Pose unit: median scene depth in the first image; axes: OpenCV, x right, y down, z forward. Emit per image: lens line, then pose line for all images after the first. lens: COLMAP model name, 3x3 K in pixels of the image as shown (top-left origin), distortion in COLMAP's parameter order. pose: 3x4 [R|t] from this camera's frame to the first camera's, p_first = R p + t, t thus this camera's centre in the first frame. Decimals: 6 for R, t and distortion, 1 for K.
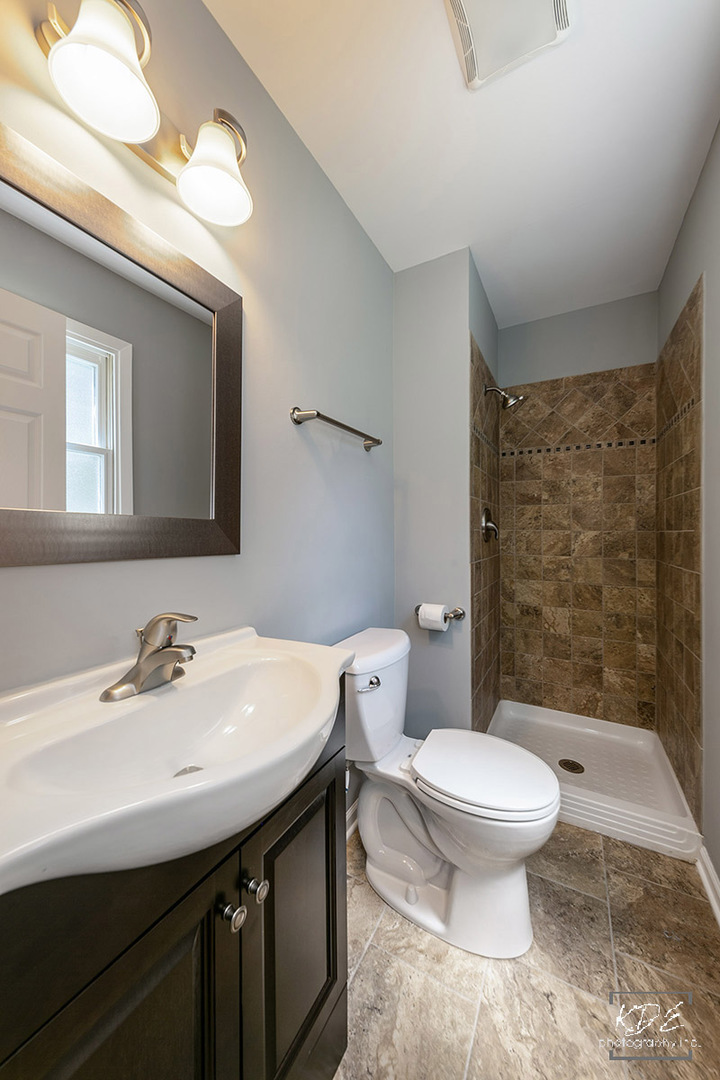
lens RADIAL K [[378.8, 0, 367.2], [0, 378.8, 534.7], [0, 0, 1]] dist [0.000665, 0.000025]
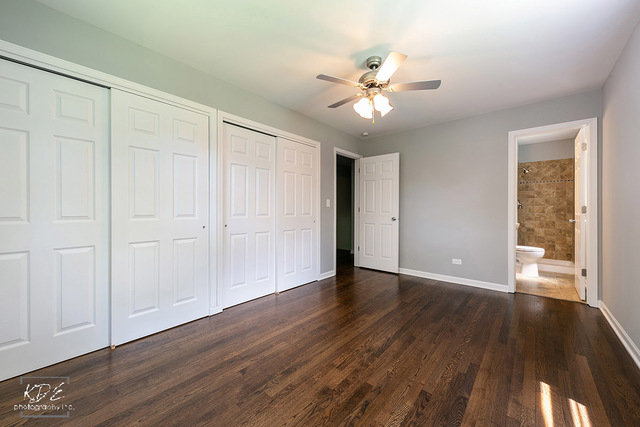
lens RADIAL K [[251.4, 0, 320.3], [0, 251.4, 213.5], [0, 0, 1]] dist [0.001816, -0.001694]
pose [[0.976540, -0.003511, -0.215309, -0.960258], [0.006763, 0.999874, 0.014370, 0.013279], [0.215232, -0.015489, 0.976440, -1.668639]]
